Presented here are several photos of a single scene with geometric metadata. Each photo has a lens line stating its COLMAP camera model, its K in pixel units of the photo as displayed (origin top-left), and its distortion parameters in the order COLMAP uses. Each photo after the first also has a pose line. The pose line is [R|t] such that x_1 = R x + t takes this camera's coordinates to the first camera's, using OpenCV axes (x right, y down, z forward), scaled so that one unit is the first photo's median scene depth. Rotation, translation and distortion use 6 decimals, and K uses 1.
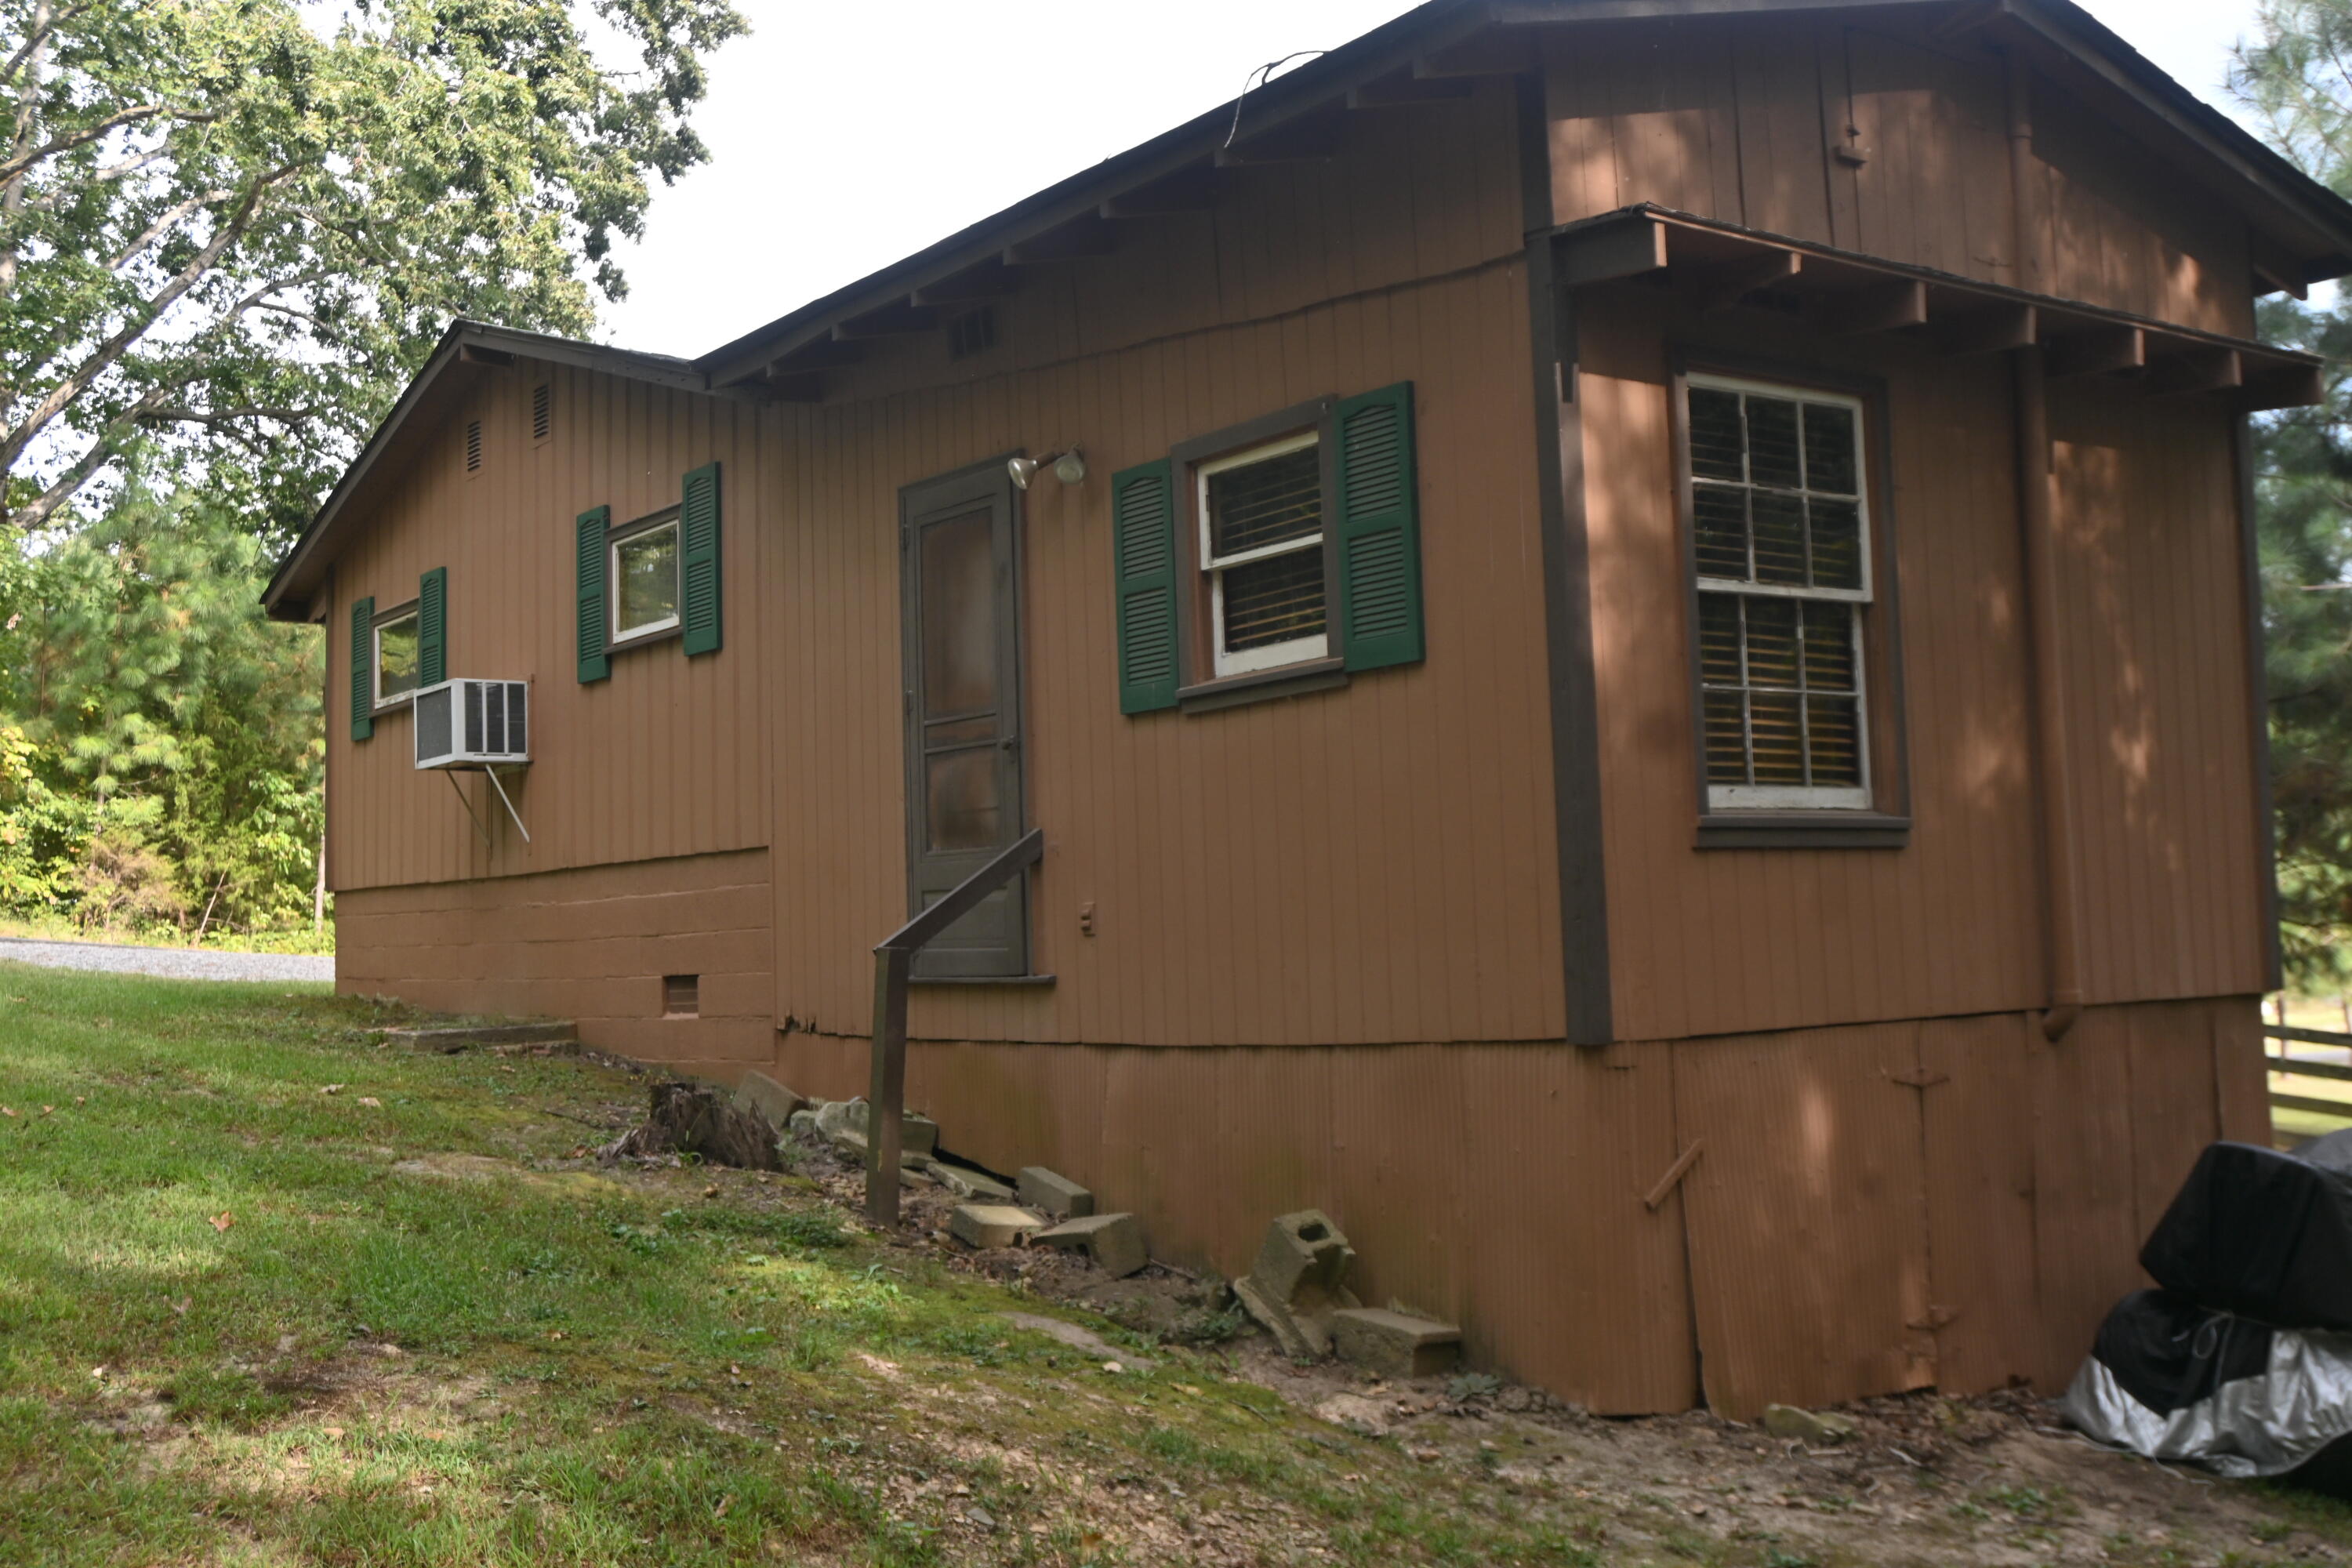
lens RADIAL K [[2440.7, 0, 1176.0], [0, 2440.7, 784.0], [0, 0, 1]] dist [-0.007247, -0.004303]
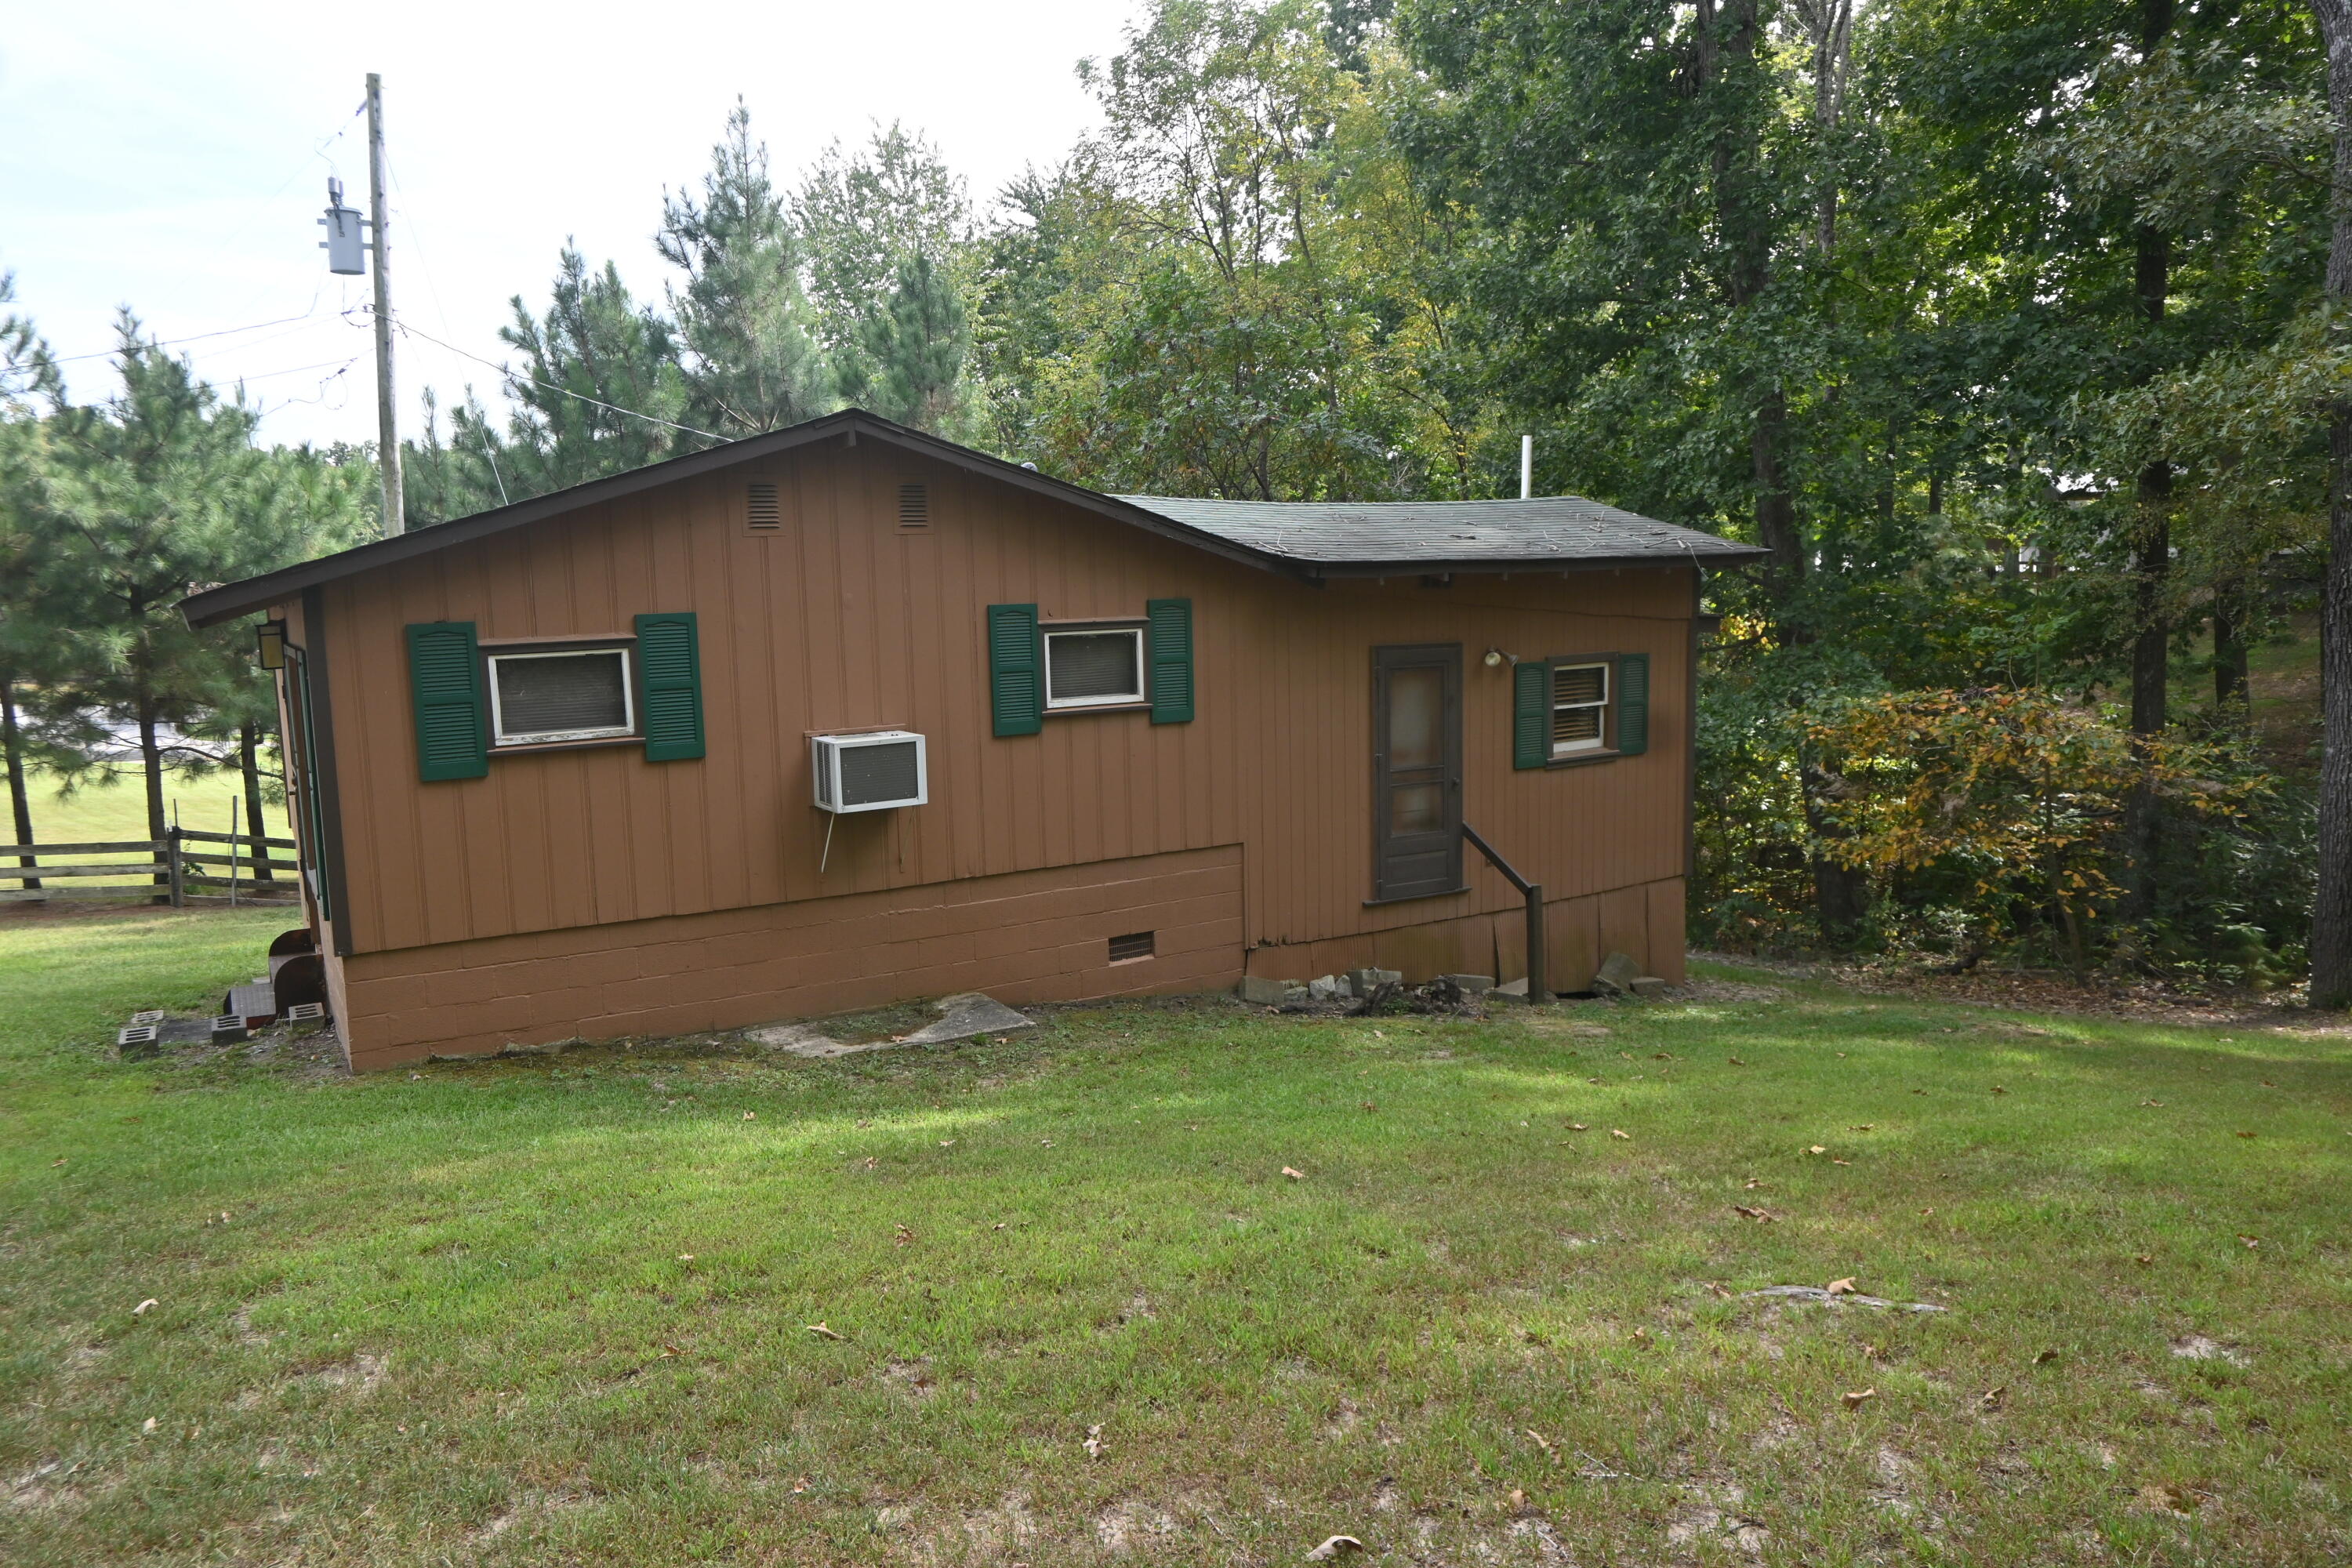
lens RADIAL K [[1599.8, 0, 1176.0], [0, 1599.8, 784.0], [0, 0, 1]] dist [0.000769, 0.000309]
pose [[0.091682, -0.131818, 0.987025, -1.267623], [-0.069539, 0.987932, 0.138398, -0.165859], [-0.993357, -0.081325, 0.081409, 0.982370]]
